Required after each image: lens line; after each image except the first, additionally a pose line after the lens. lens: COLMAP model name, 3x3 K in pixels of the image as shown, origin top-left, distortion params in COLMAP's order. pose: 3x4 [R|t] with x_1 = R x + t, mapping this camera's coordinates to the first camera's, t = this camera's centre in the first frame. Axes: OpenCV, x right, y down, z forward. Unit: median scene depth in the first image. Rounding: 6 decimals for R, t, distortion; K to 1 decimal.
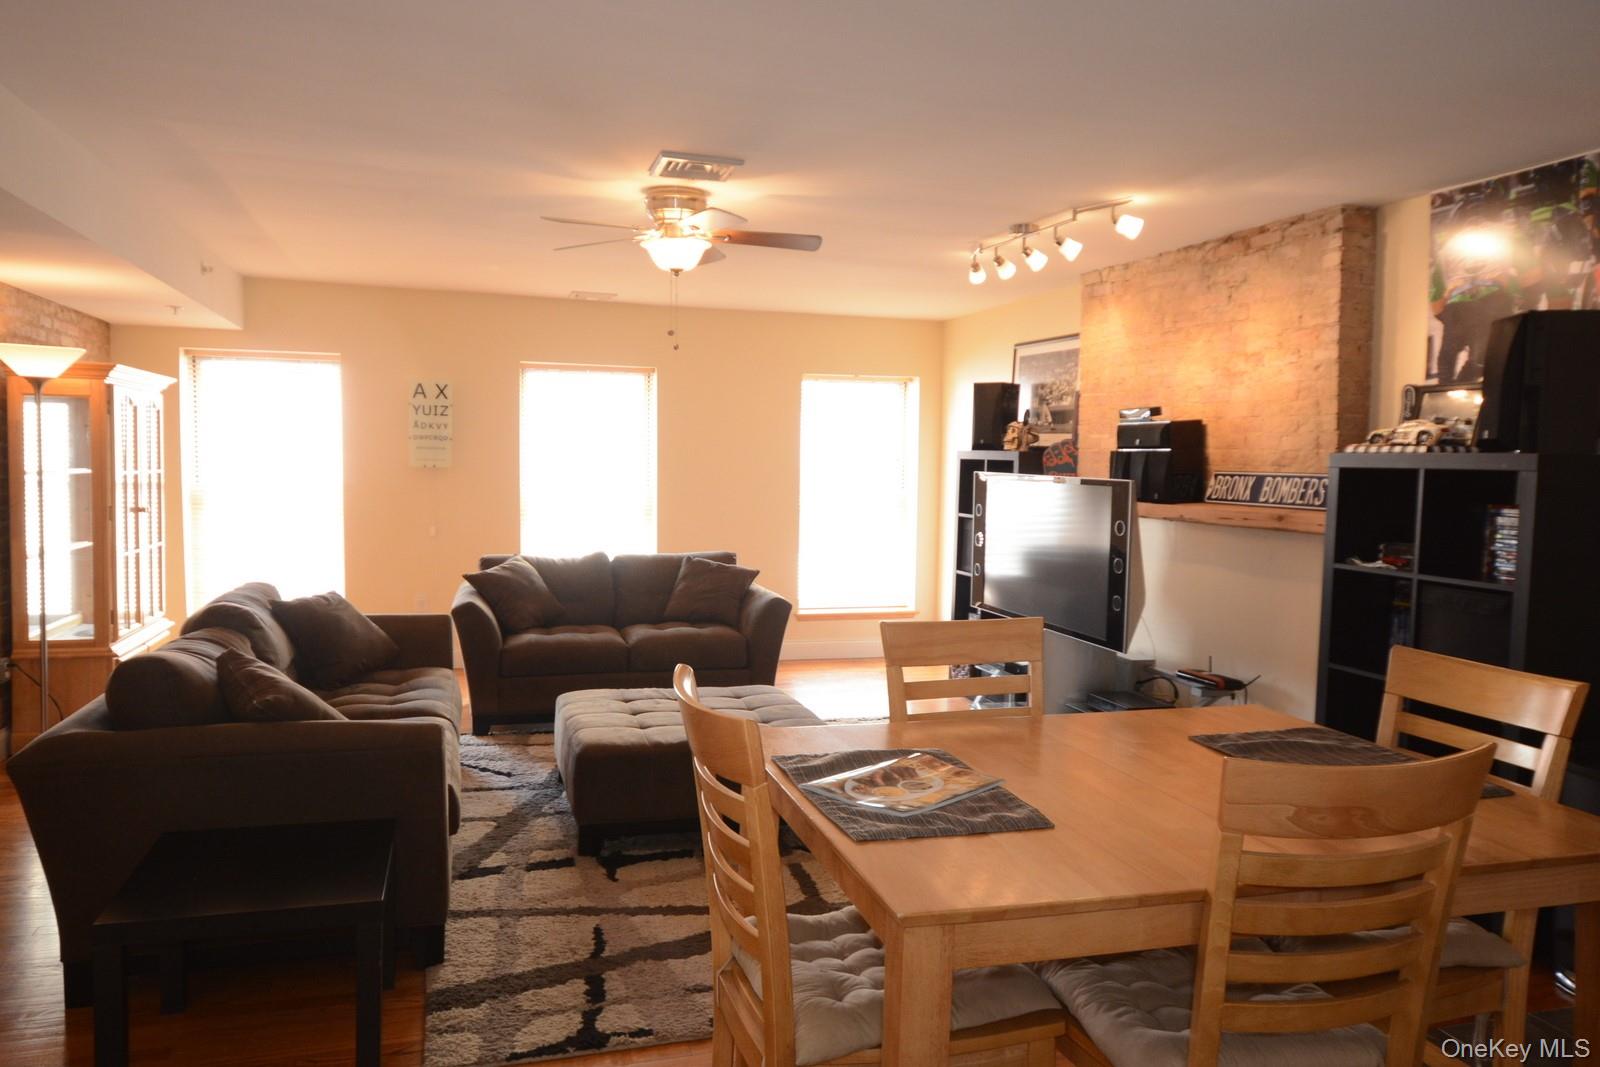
lens RADIAL K [[1113.2, 0, 797.5], [0, 1113.2, 530.2], [0, 0, 1]] dist [-0.001179, 0.012220]
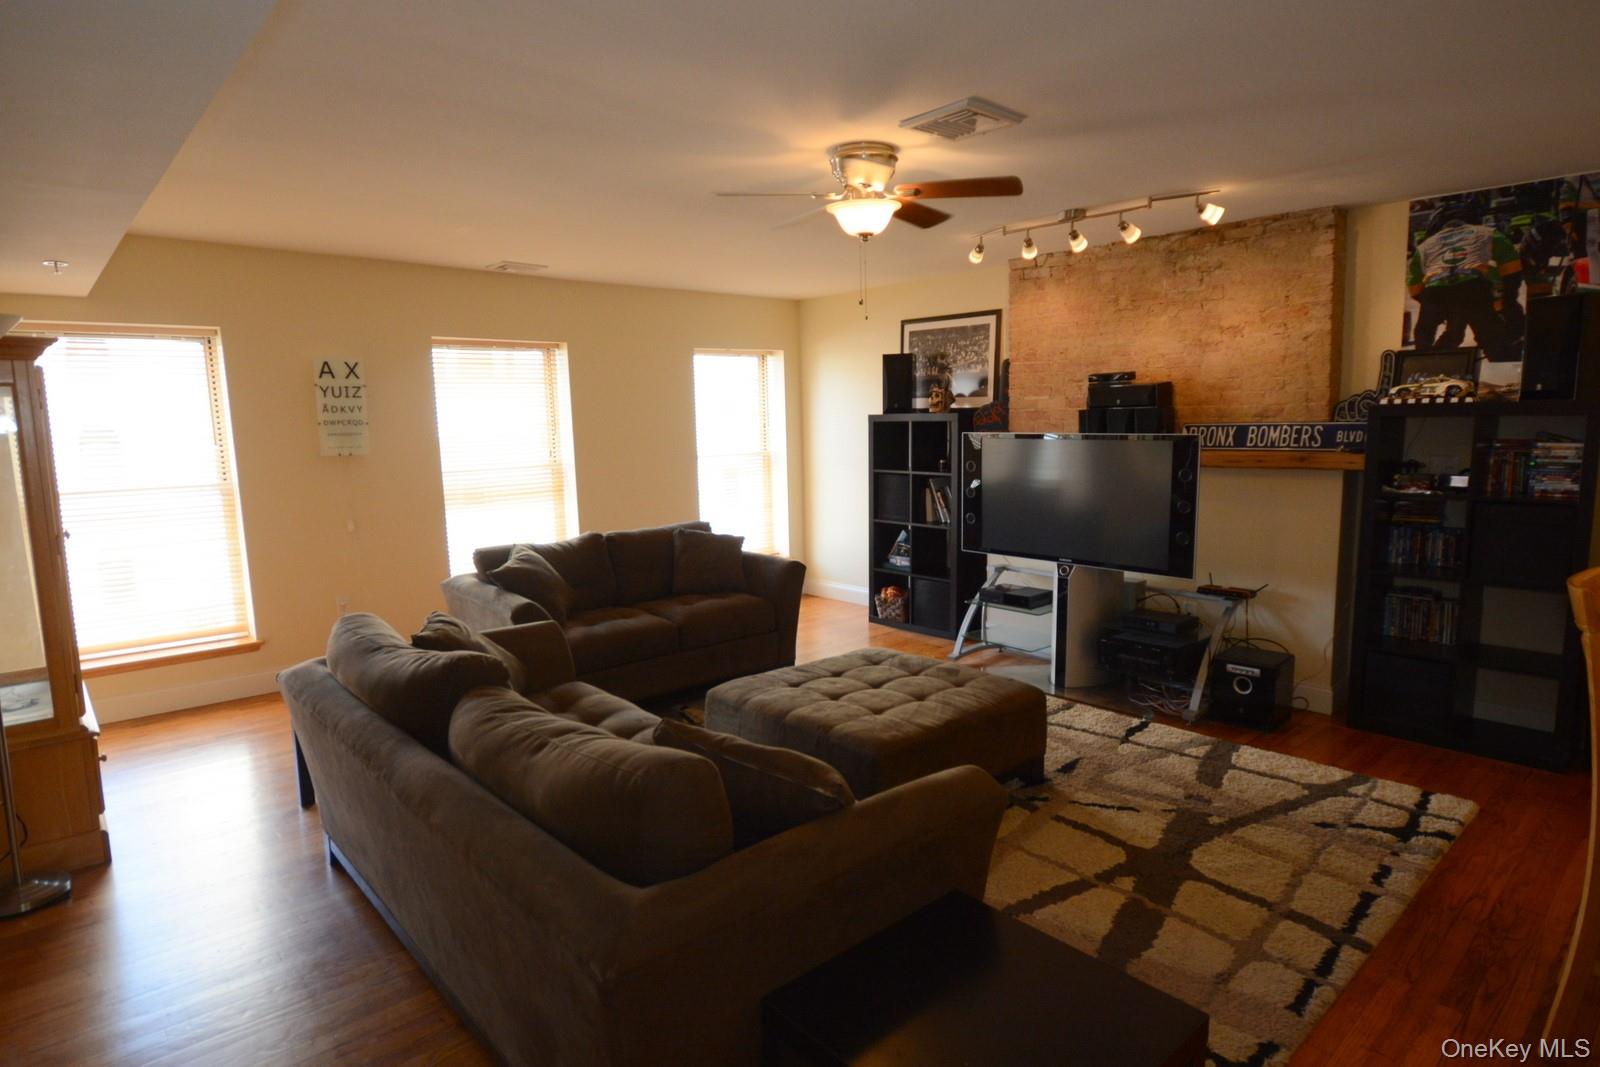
lens RADIAL K [[880.1, 0, 791.0], [0, 880.1, 534.5], [0, 0, 1]] dist [-0.001099, -0.004964]
pose [[0.907703, -0.093443, 0.409078, -0.447090], [0.066325, 0.994584, 0.080019, -0.038799], [-0.414339, -0.045501, 0.908984, 0.297880]]
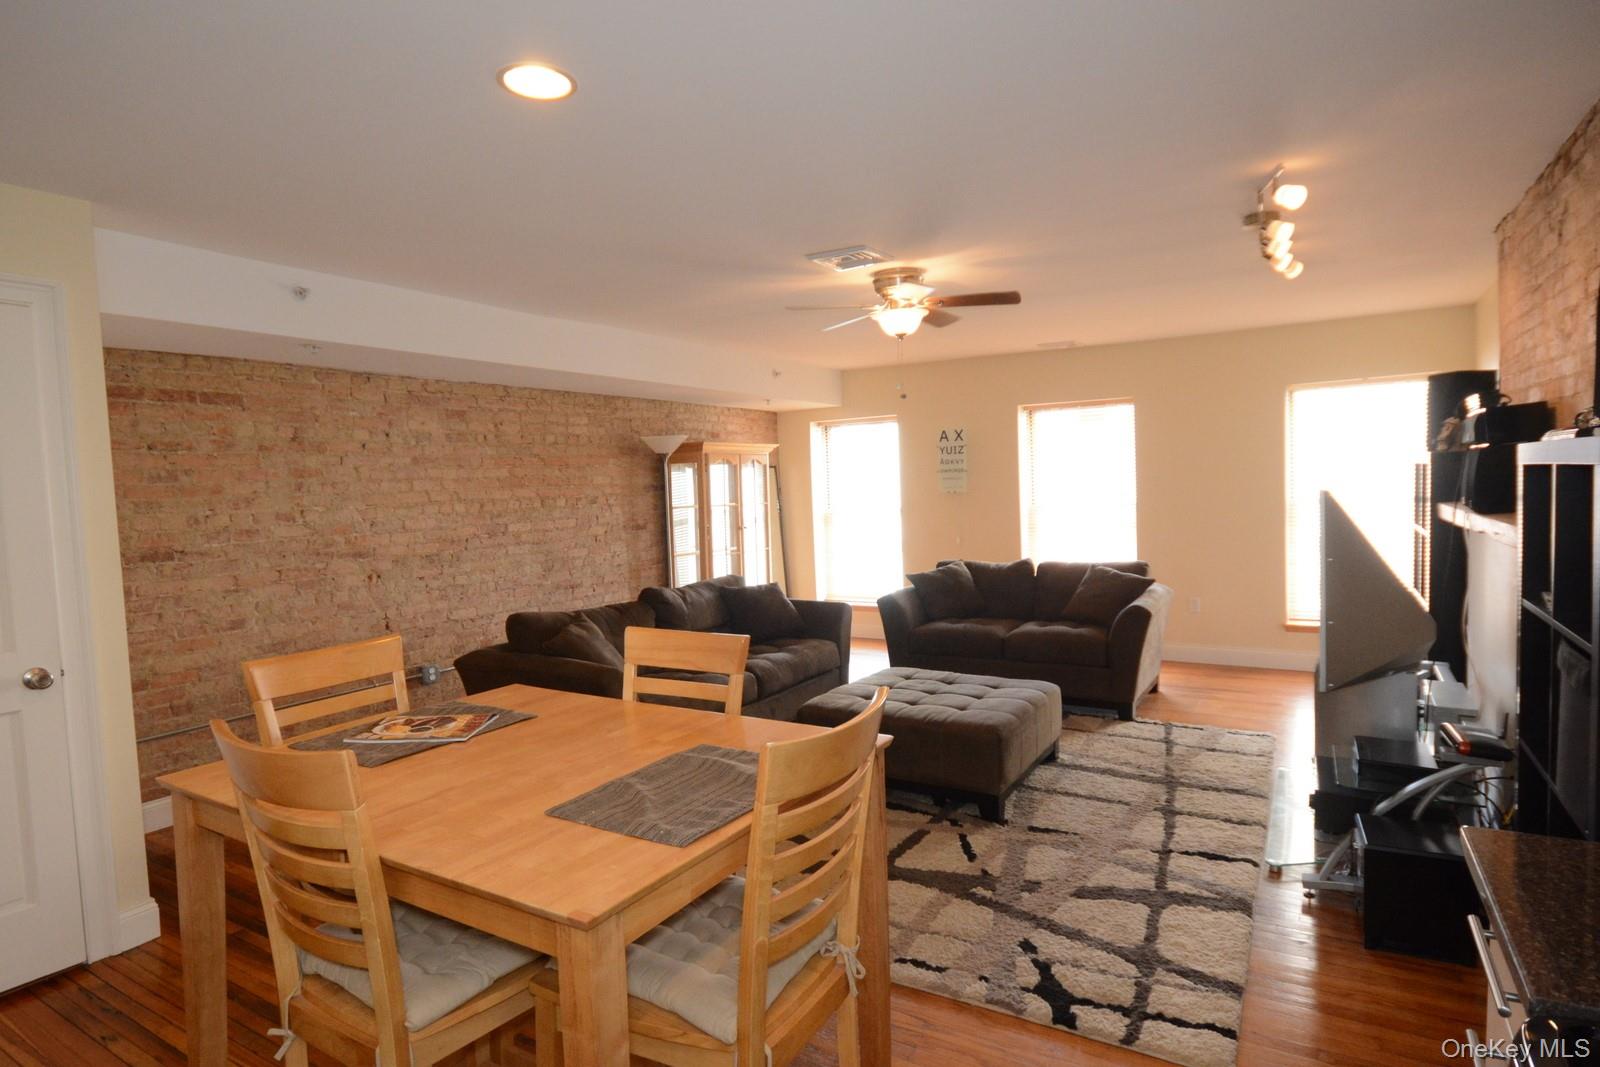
lens RADIAL K [[880.1, 0, 790.5], [0, 880.1, 533.5], [0, 0, 1]] dist [-0.001099, -0.004964]
pose [[0.666906, -0.001629, -0.745140, 0.485757], [0.000701, 0.999999, -0.001559, -0.009456], [0.745142, 0.000518, 0.666906, 0.227874]]
